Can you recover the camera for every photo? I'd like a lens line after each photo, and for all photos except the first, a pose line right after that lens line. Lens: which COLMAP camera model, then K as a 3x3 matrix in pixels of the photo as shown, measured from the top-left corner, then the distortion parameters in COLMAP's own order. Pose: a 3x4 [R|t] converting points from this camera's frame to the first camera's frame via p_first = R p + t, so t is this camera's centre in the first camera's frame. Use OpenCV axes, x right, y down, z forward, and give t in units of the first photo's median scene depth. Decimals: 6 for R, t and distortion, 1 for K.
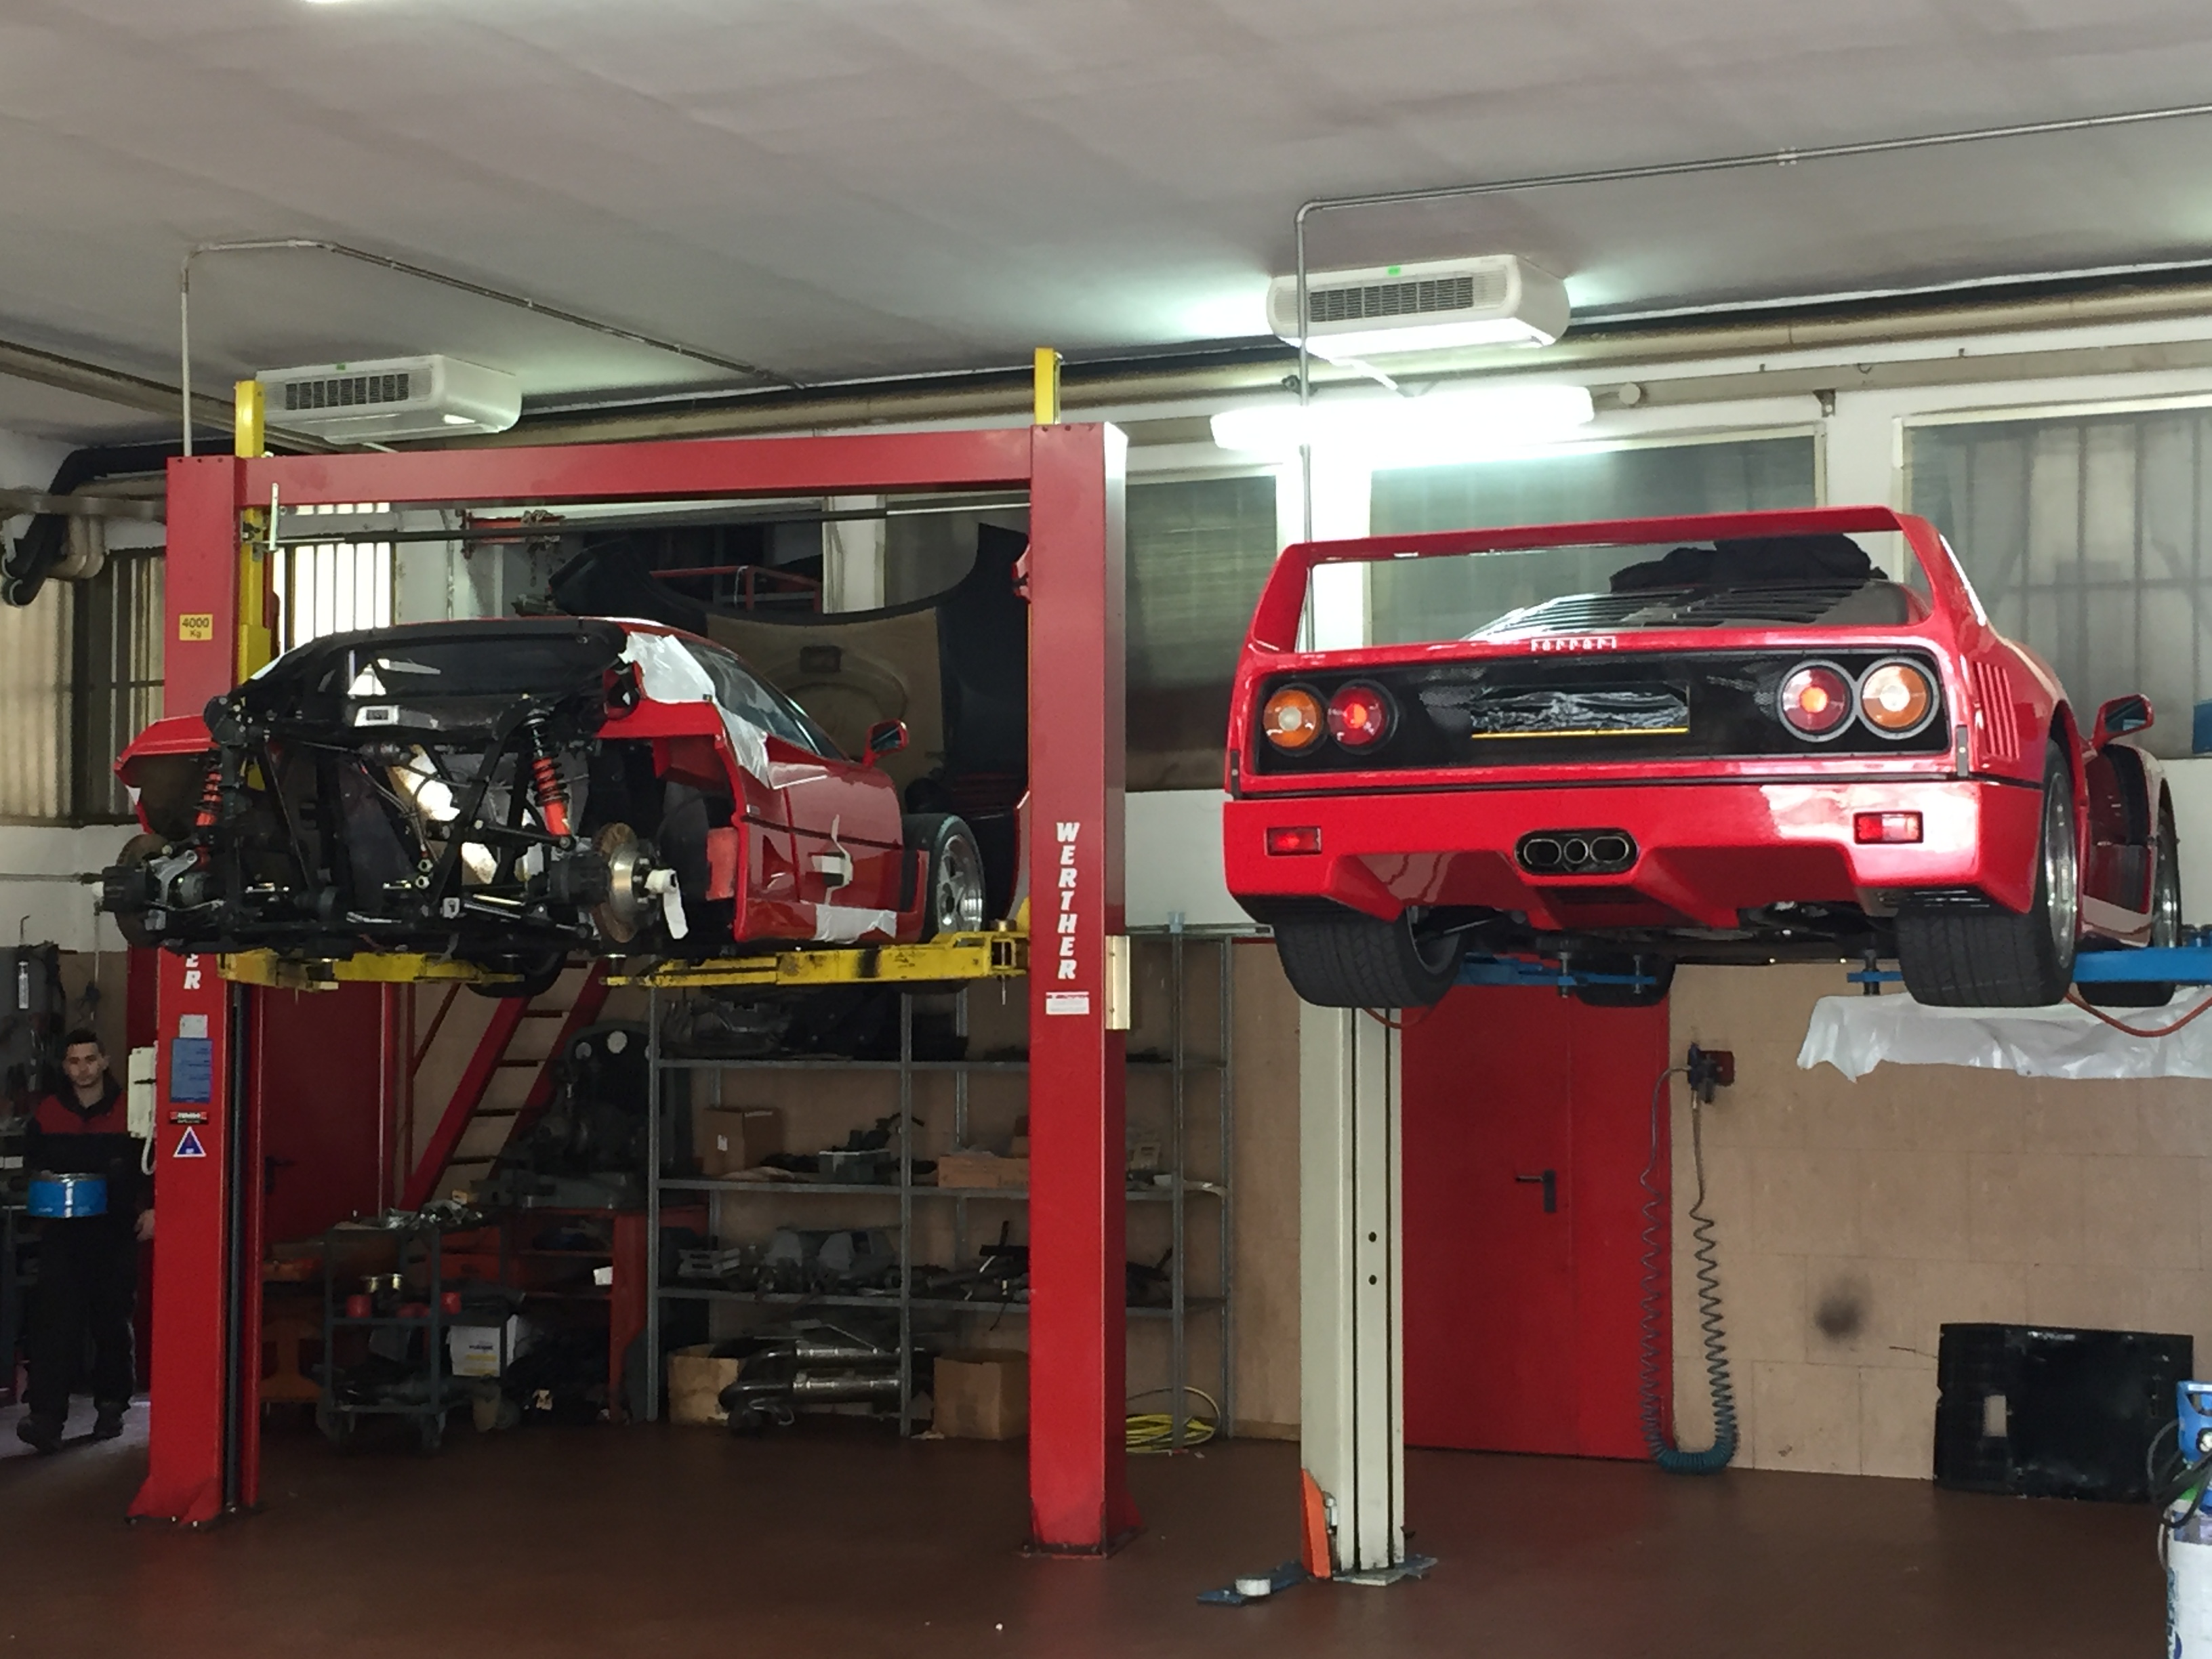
lens RADIAL K [[3403.8, 0, 1112.3], [0, 3403.8, 796.7], [0, 0, 1]] dist [0.037904, 0.109645]
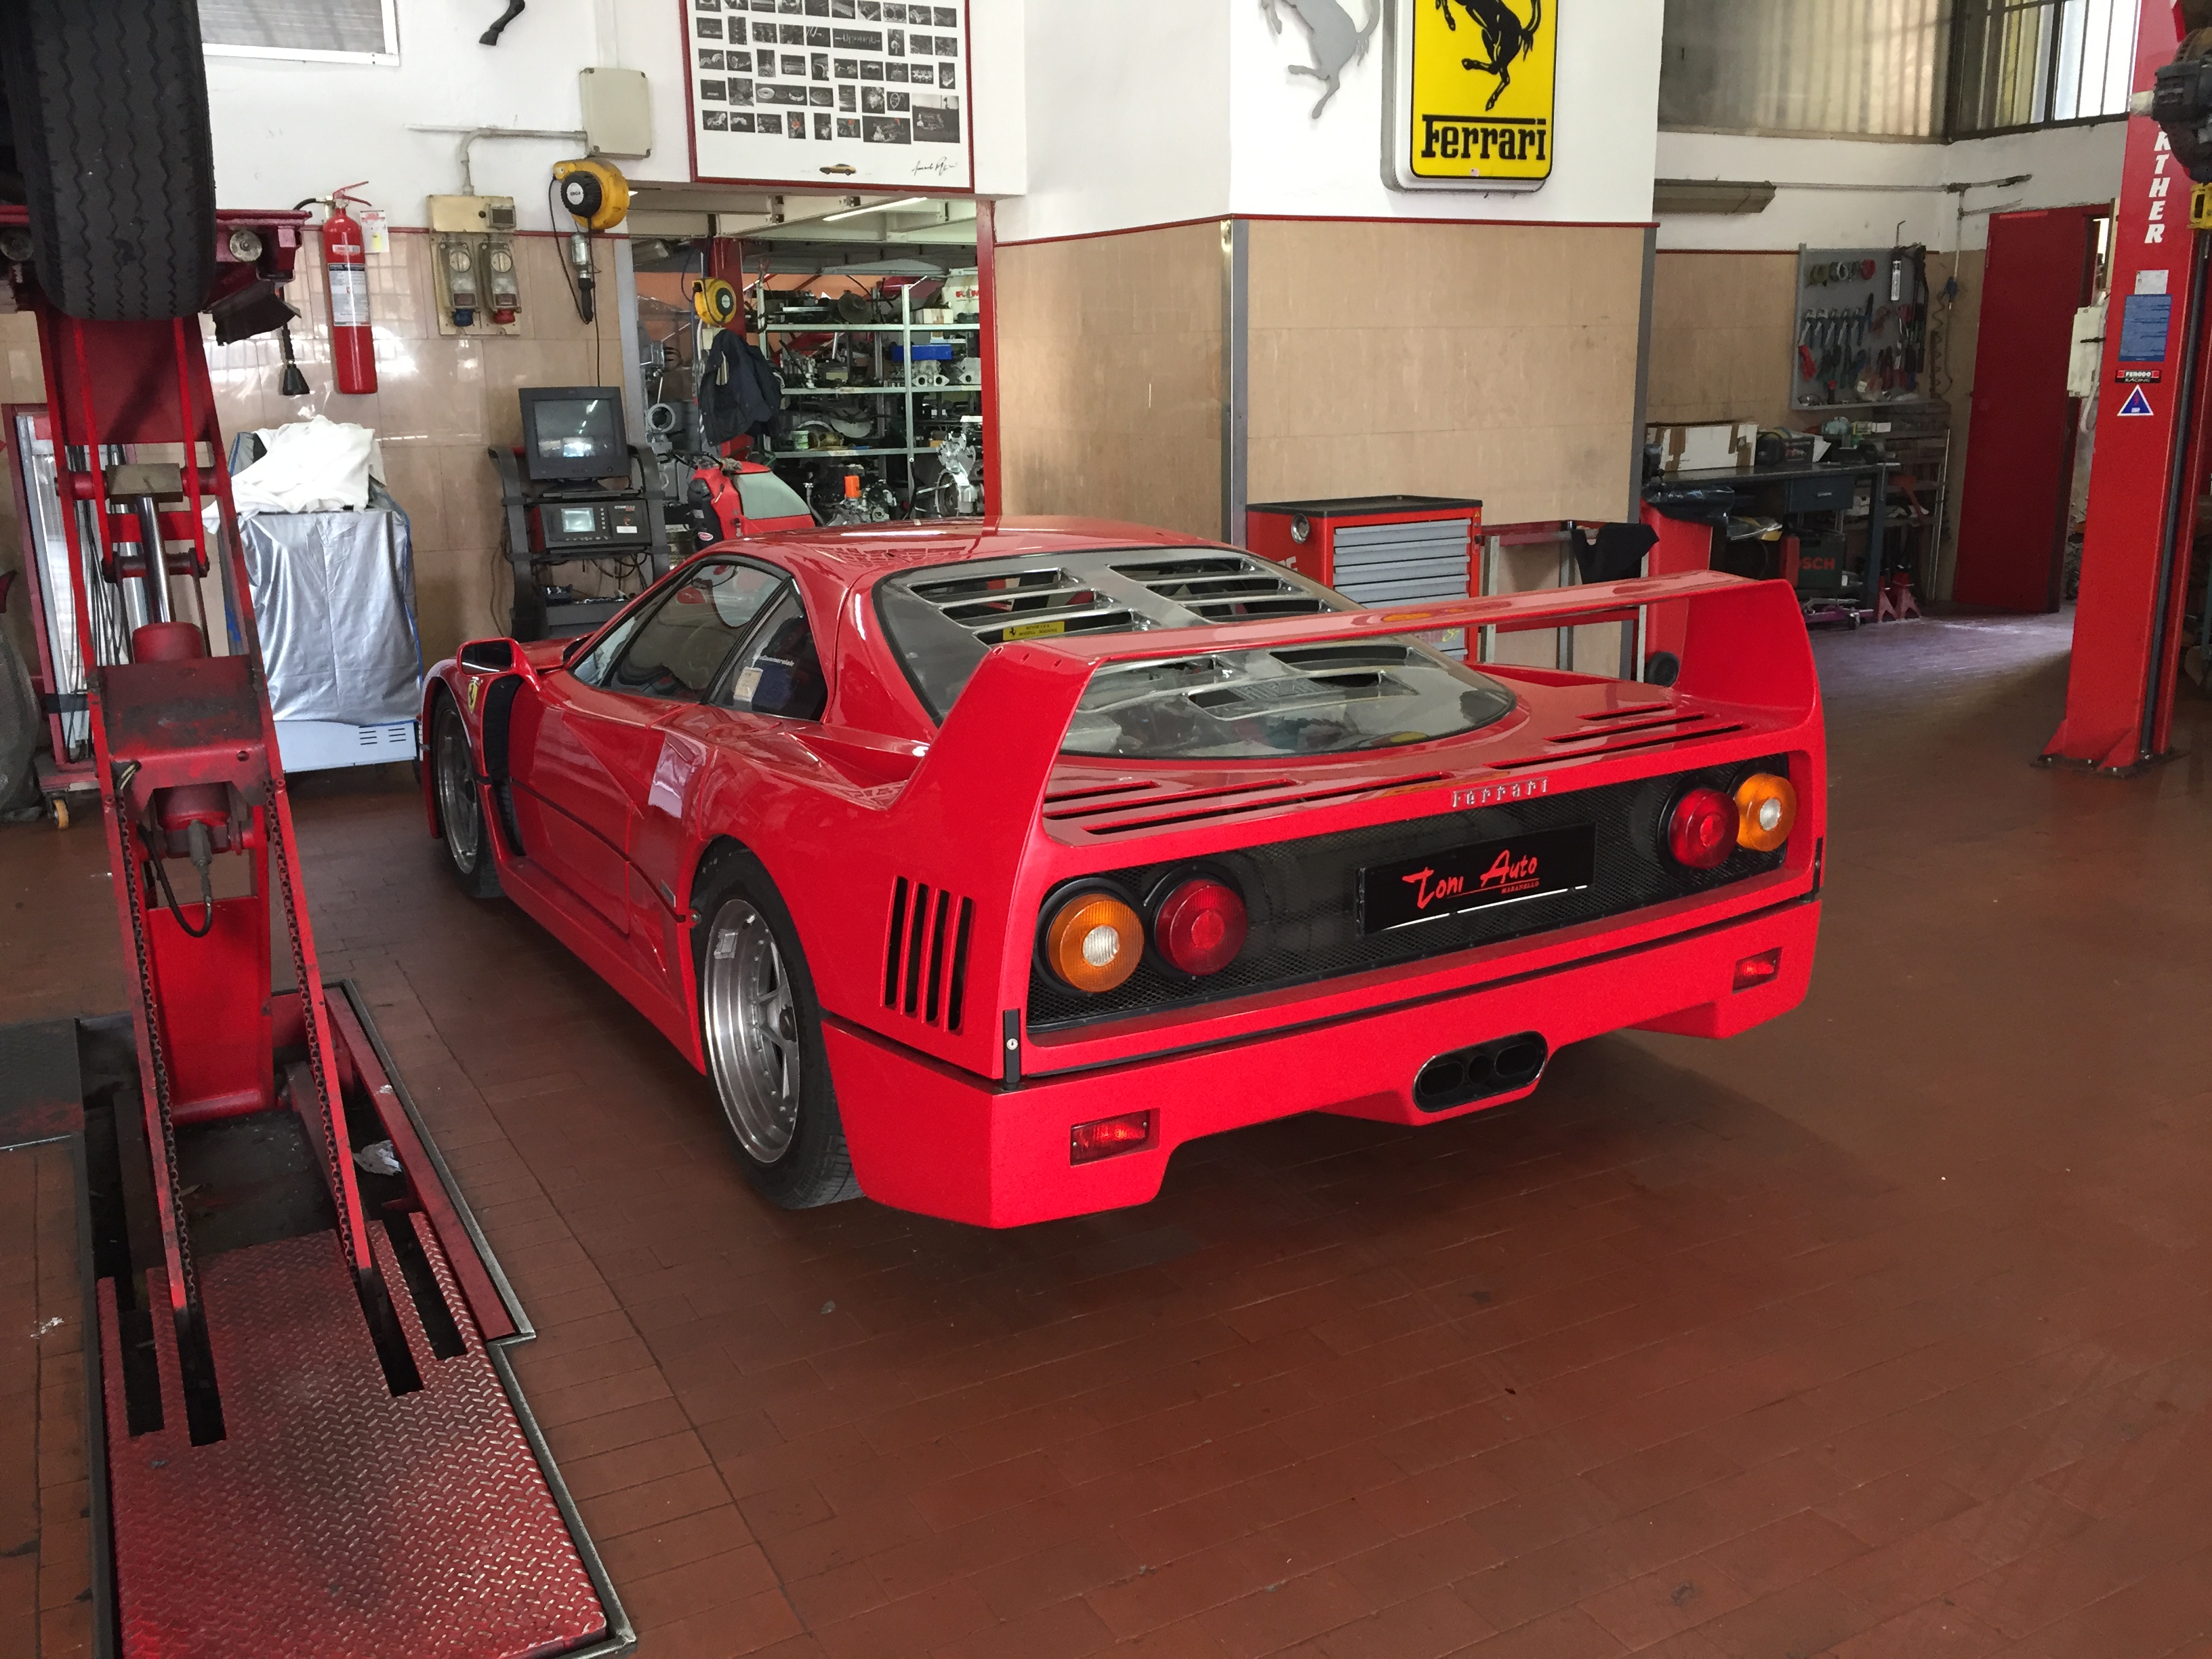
lens RADIAL K [[1893.5, 0, 1109.3], [0, 1893.5, 807.0], [0, 0, 1]] dist [0.095553, -0.125021]
pose [[0.808045, 0.124692, -0.575773, -0.169307], [0.048052, 0.960137, 0.275368, 0.044080], [0.587158, -0.250177, 0.769842, 0.347567]]
